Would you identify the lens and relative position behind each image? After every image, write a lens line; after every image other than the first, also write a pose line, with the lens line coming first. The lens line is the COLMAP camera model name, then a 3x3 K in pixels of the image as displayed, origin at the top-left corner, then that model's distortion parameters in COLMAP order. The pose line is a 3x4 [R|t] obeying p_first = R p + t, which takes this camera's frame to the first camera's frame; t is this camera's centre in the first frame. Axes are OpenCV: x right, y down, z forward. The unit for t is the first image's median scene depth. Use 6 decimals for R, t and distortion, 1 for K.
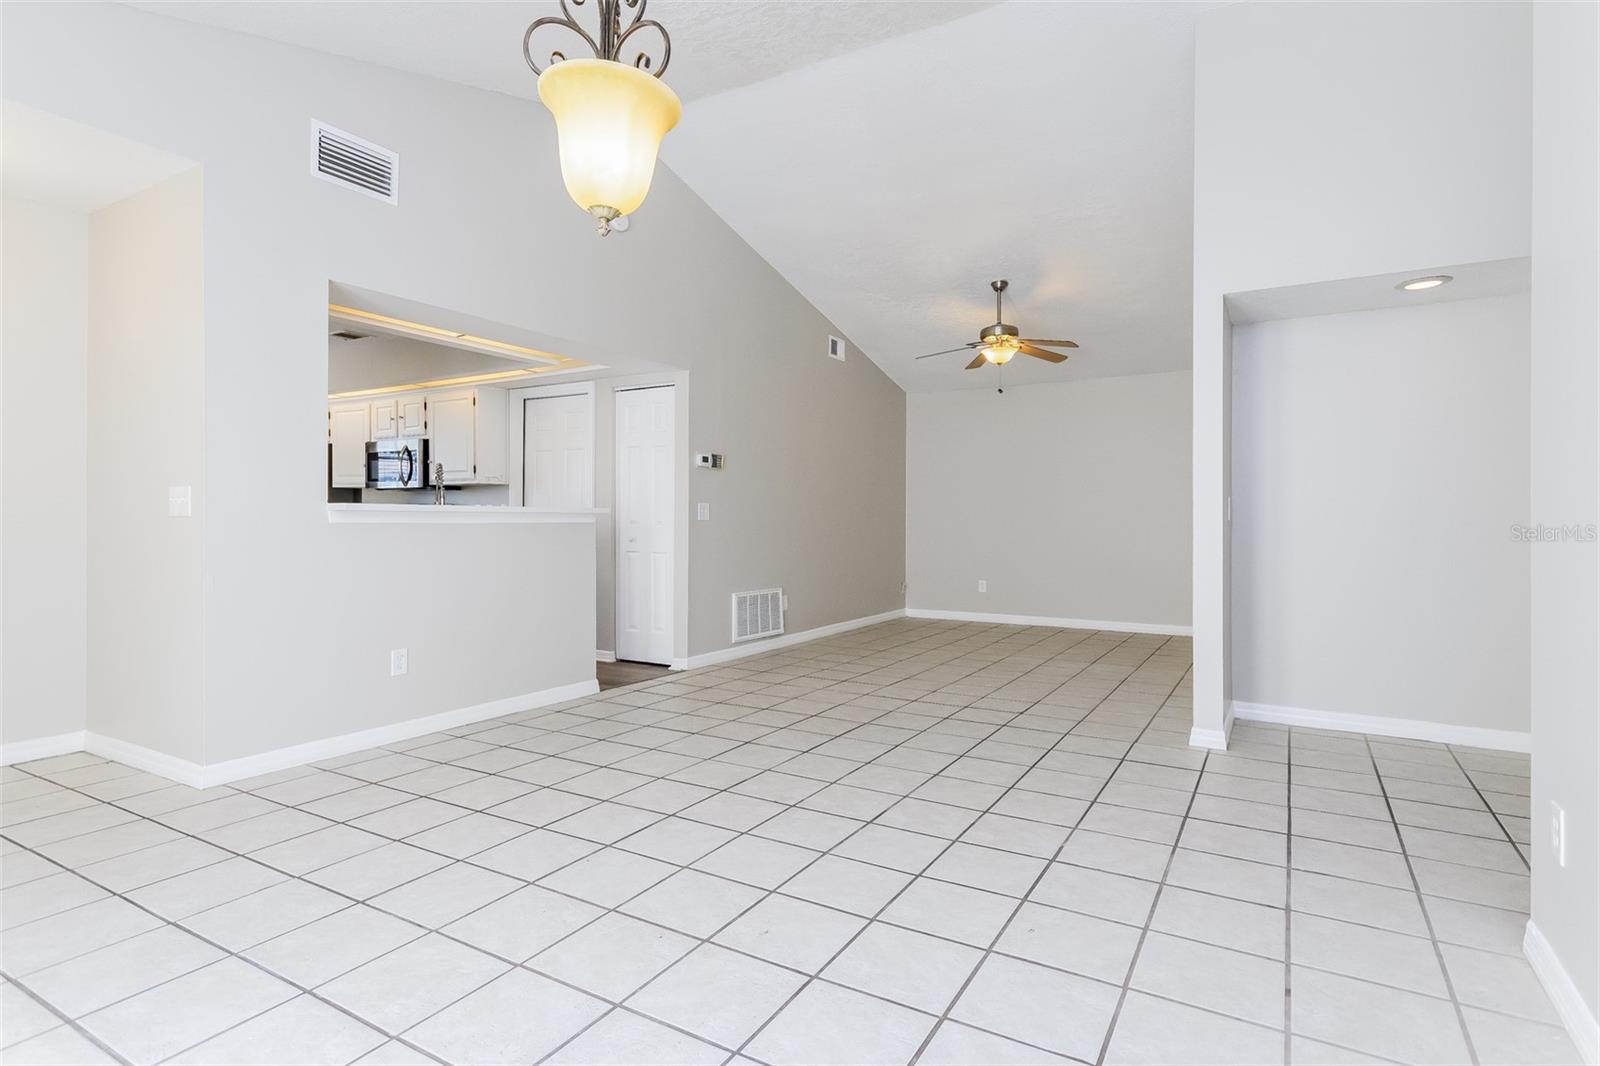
lens RADIAL K [[934.6, 0, 800.0], [0, 934.6, 533.0], [0, 0, 1]] dist [0.197220, -0.237756]
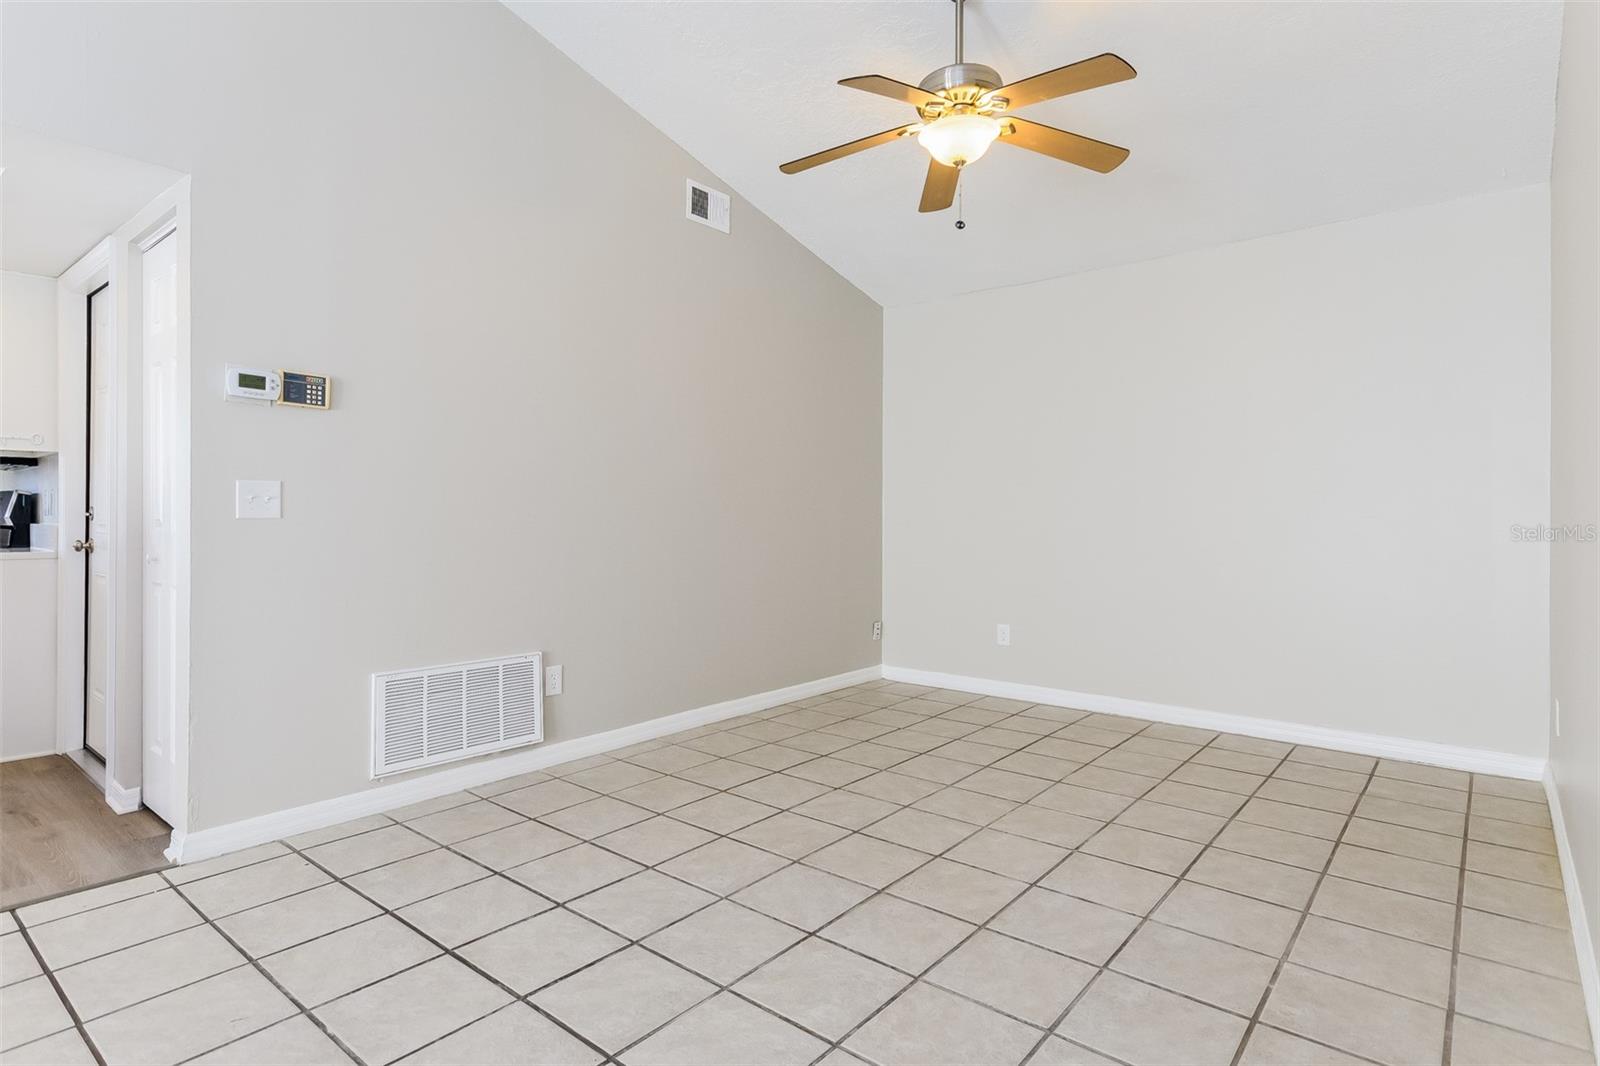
lens RADIAL K [[822.7, 0, 800.0], [0, 822.7, 533.0], [0, 0, 1]] dist [-0.038036, -0.000277]
pose [[0.981541, 0.001881, -0.191244, 0.181643], [-0.001270, 0.999994, 0.003316, -0.006411], [0.191249, -0.003012, 0.981537, 0.534547]]
